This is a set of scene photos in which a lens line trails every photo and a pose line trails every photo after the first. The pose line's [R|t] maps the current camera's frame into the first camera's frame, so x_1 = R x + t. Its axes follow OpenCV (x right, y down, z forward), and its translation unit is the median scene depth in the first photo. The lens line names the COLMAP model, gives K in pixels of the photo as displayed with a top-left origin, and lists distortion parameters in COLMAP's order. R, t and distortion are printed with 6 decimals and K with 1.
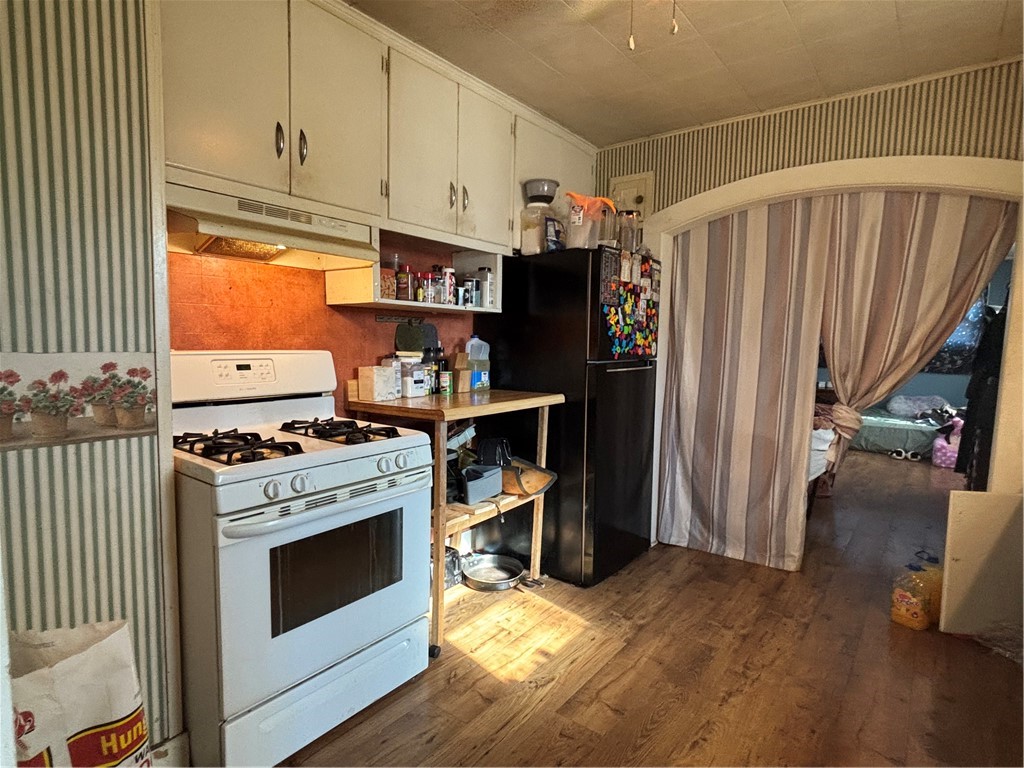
lens RADIAL K [[556.6, 0, 511.5], [0, 556.6, 386.7], [0, 0, 1]] dist [-0.023516, 0.019404]
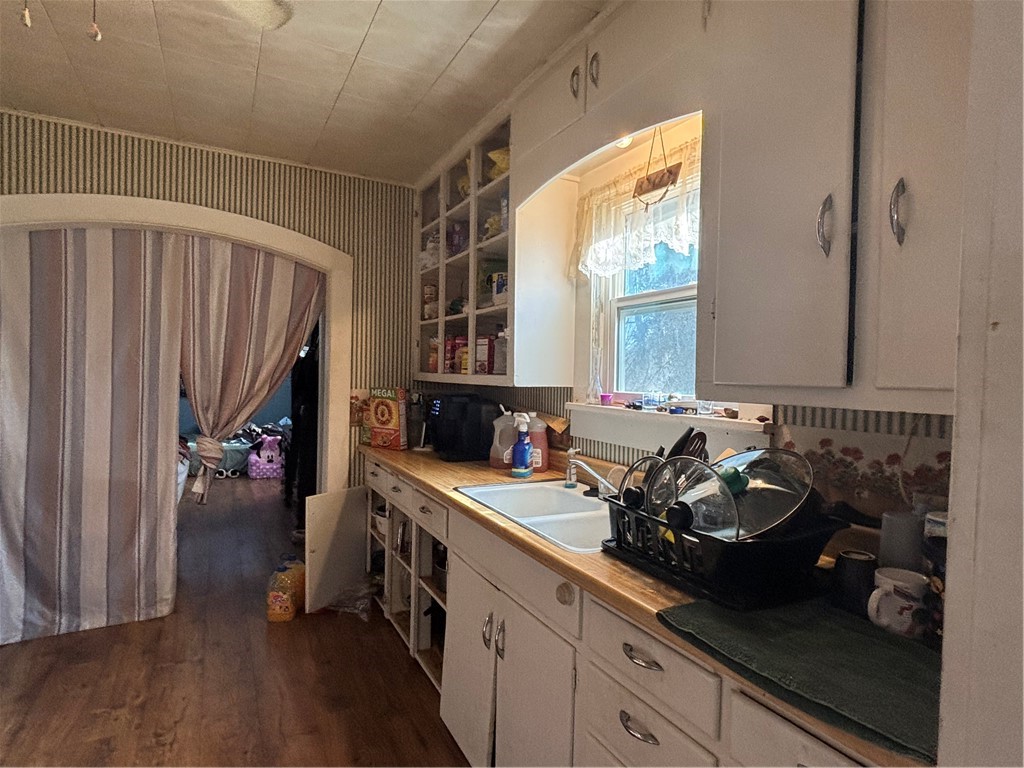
lens RADIAL K [[556.6, 0, 511.5], [0, 556.6, 386.7], [0, 0, 1]] dist [-0.023516, 0.019404]
pose [[0.419674, -0.027528, 0.907257, -0.104301], [0.068517, 0.997649, -0.001423, -0.020763], [-0.905085, 0.062760, 0.420574, 0.031967]]
